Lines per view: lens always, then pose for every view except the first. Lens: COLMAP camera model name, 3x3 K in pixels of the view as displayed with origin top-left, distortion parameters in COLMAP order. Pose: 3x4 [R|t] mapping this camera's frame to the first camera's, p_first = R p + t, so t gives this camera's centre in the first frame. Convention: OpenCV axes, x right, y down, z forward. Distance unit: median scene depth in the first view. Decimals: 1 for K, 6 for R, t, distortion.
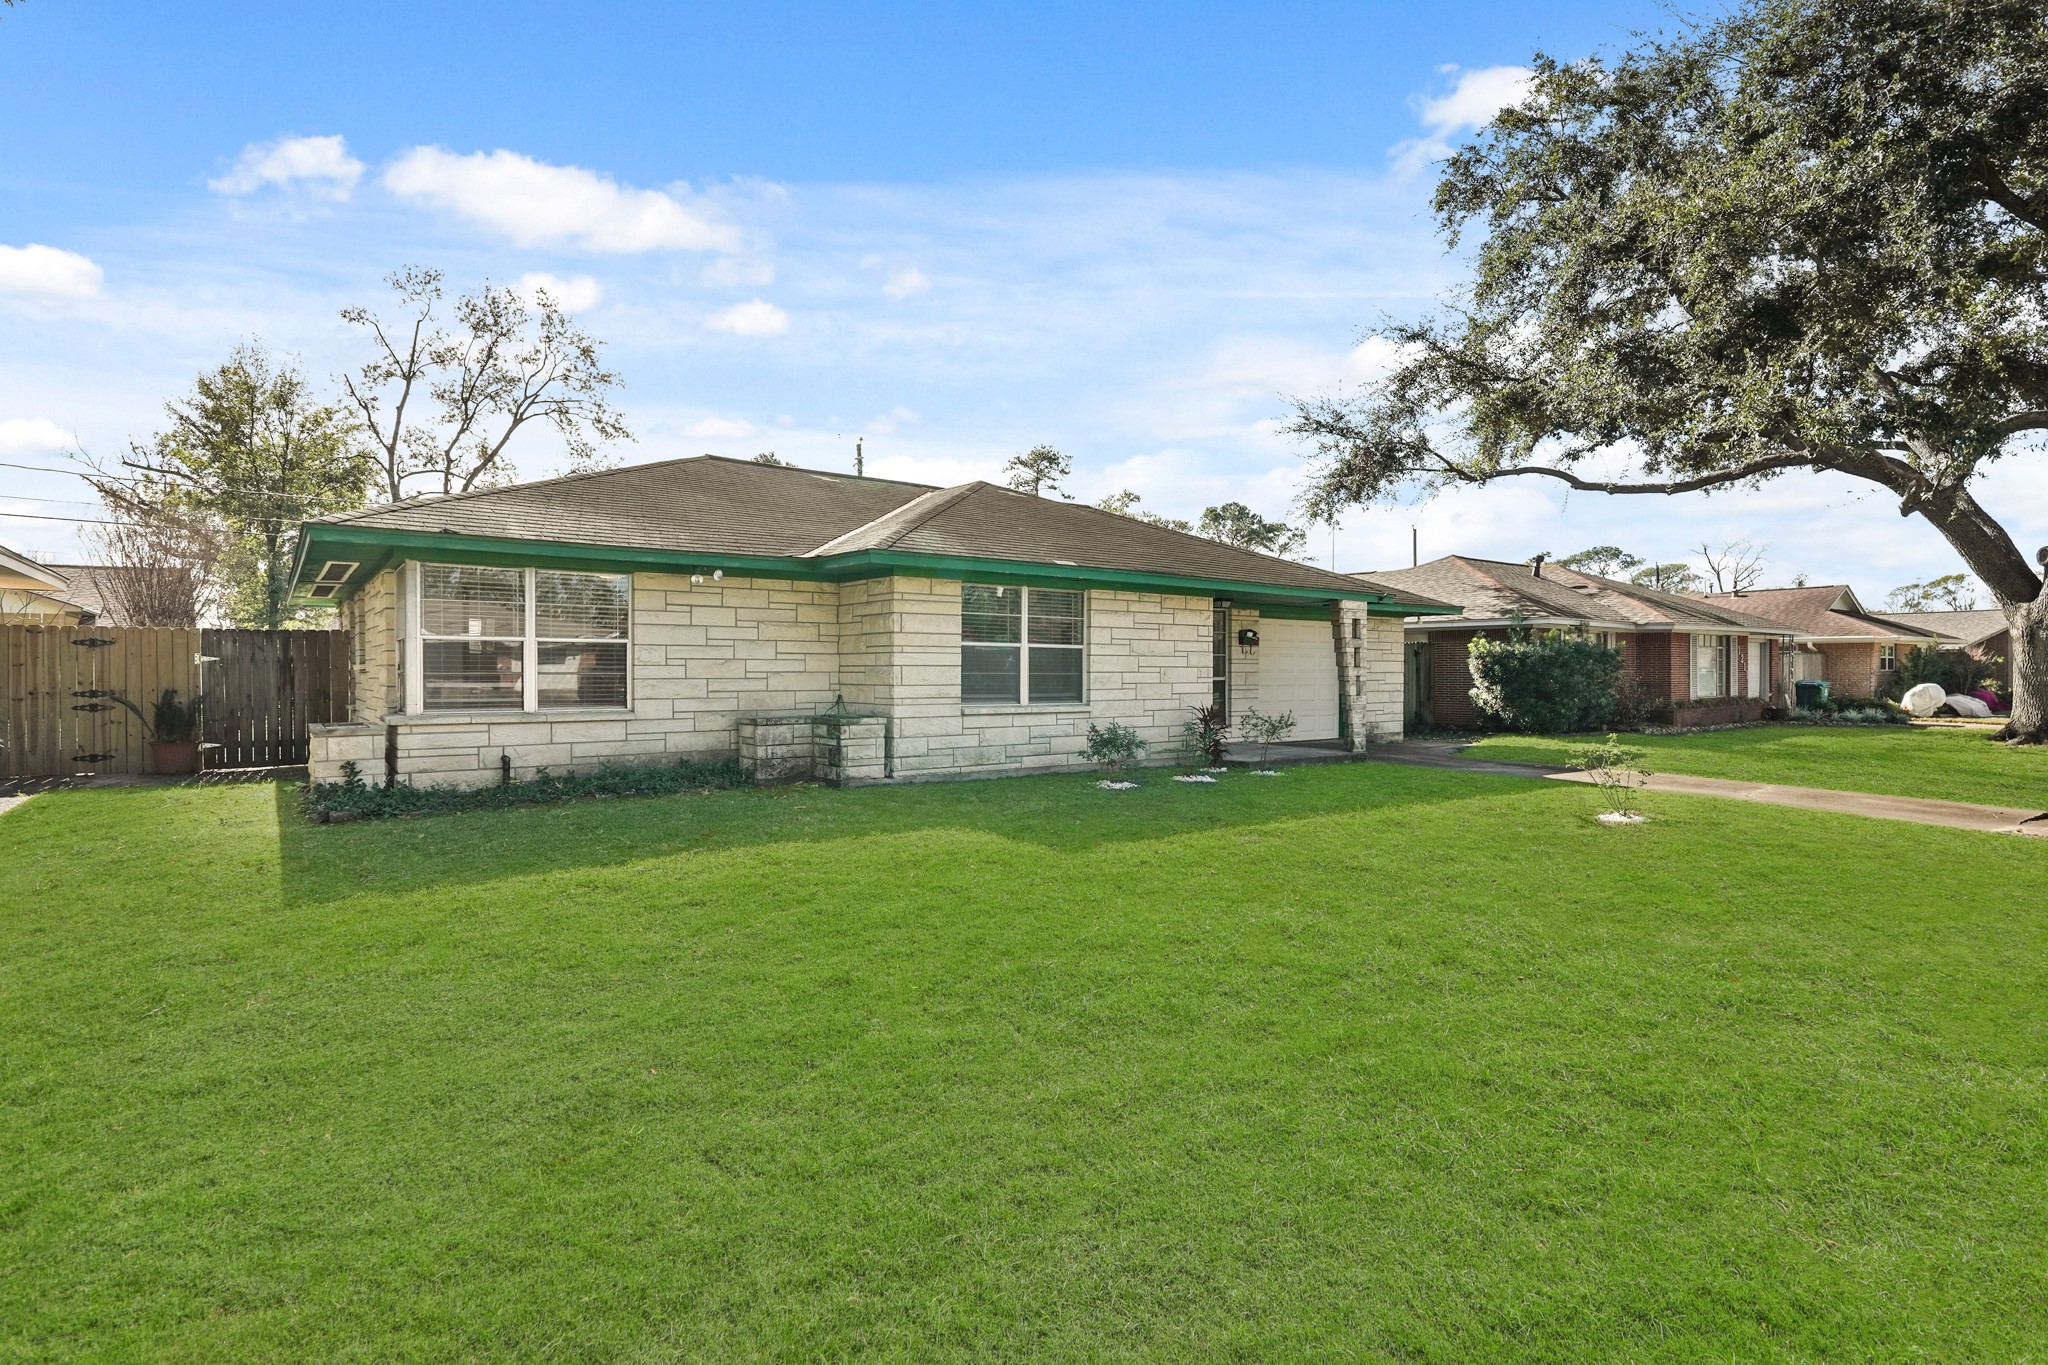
lens RADIAL K [[969.8, 0, 1024.0], [0, 969.8, 682.5], [0, 0, 1]] dist [-0.016698, 0.000260]
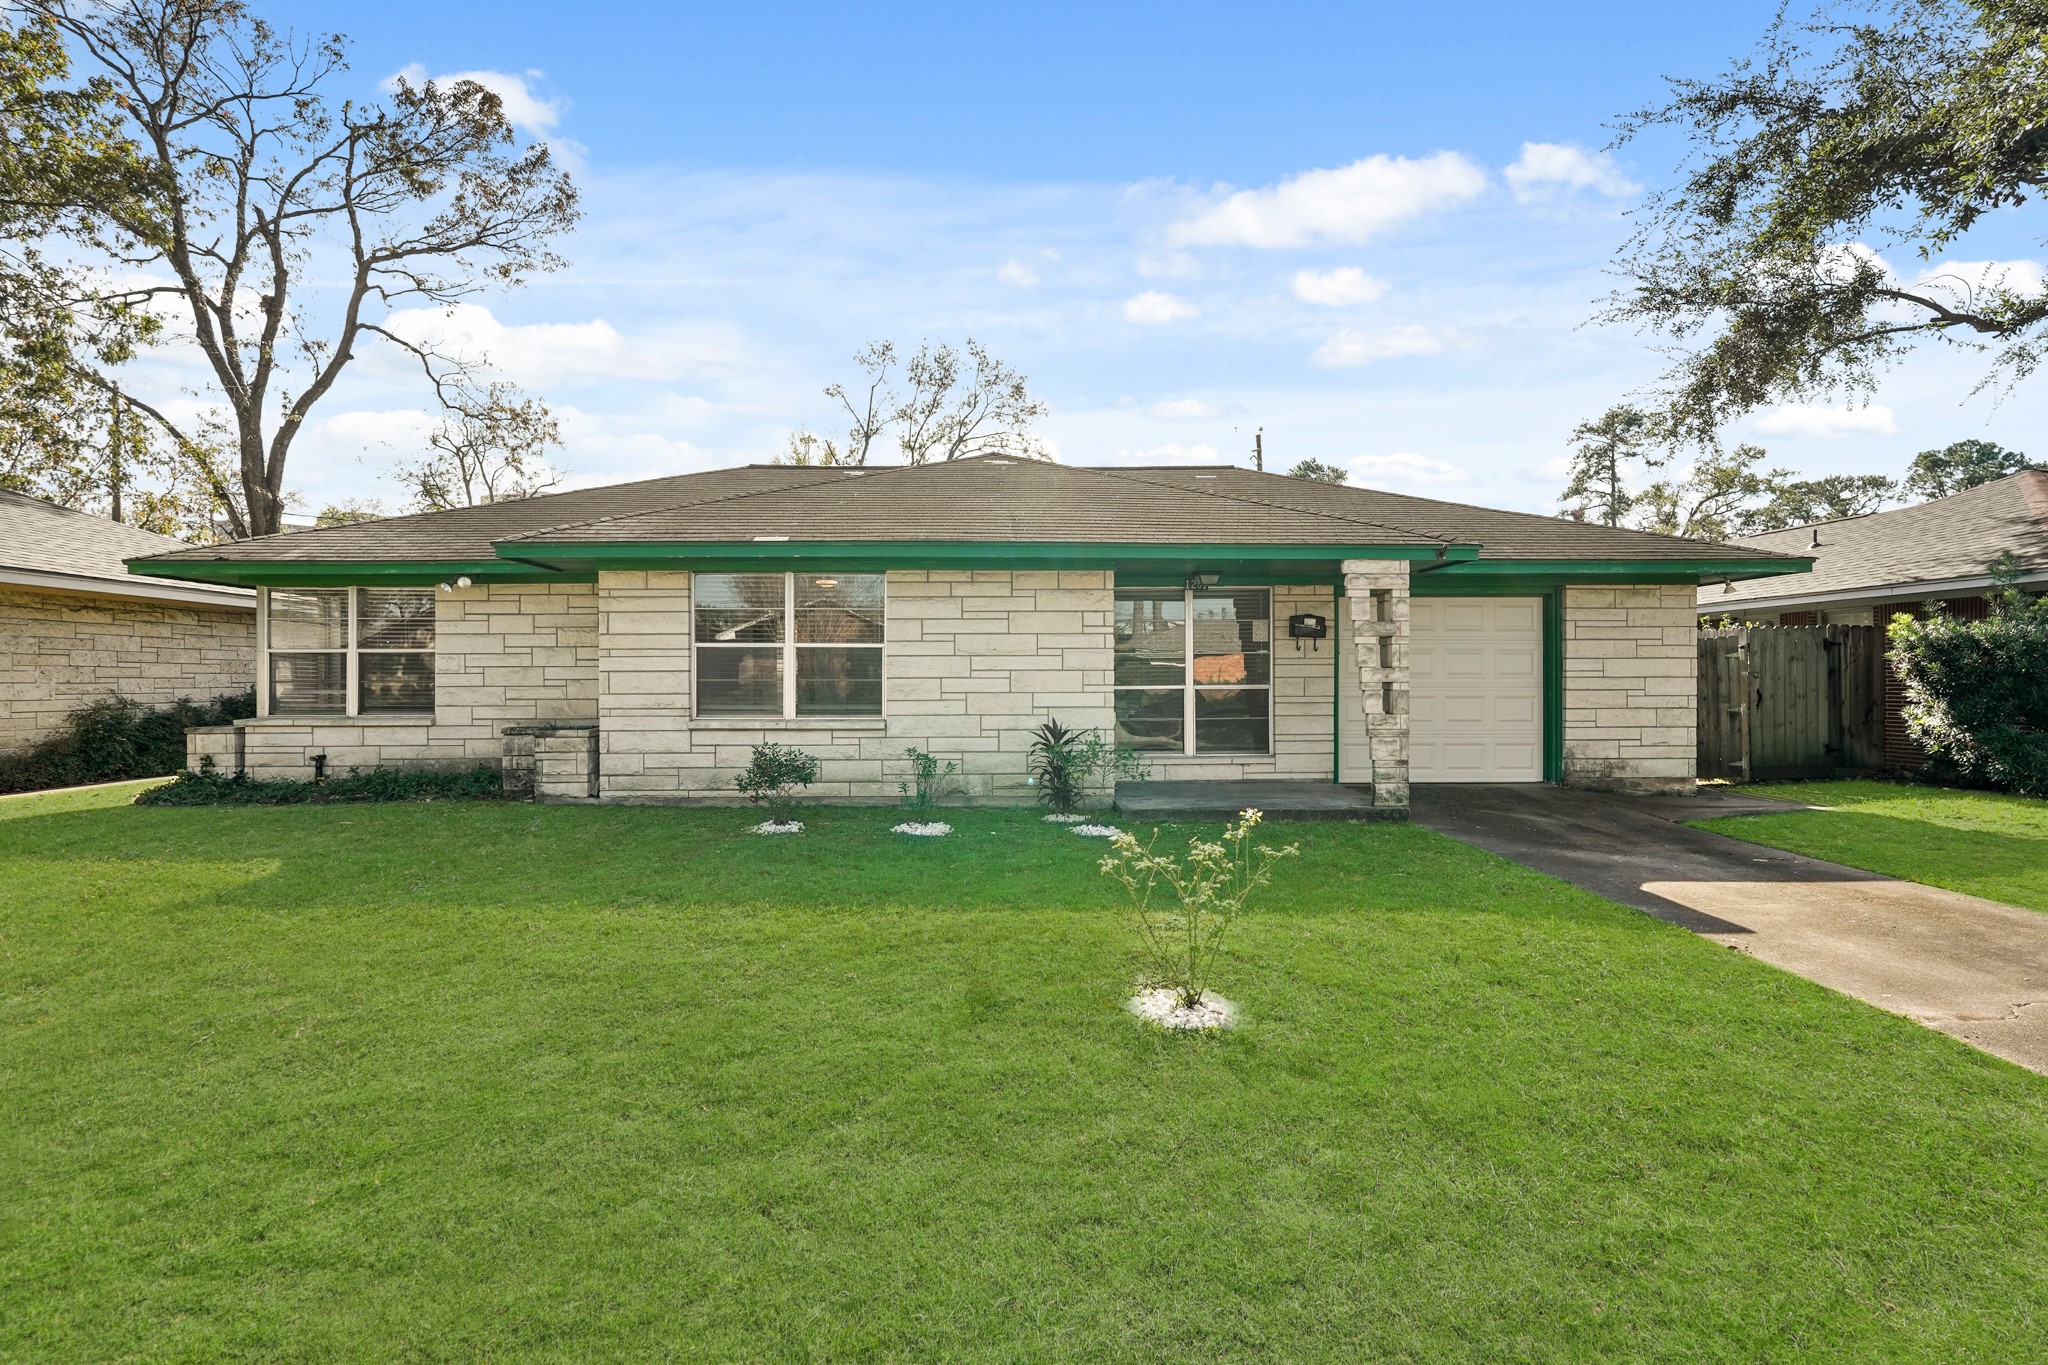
lens RADIAL K [[948.3, 0, 1024.0], [0, 948.3, 682.5], [0, 0, 1]] dist [-0.009944, 0.000921]
pose [[0.817551, -0.002527, -0.575850, 0.639477], [-0.002660, 0.999963, -0.008165, -0.001394], [0.575850, 0.008206, 0.817514, 0.482189]]
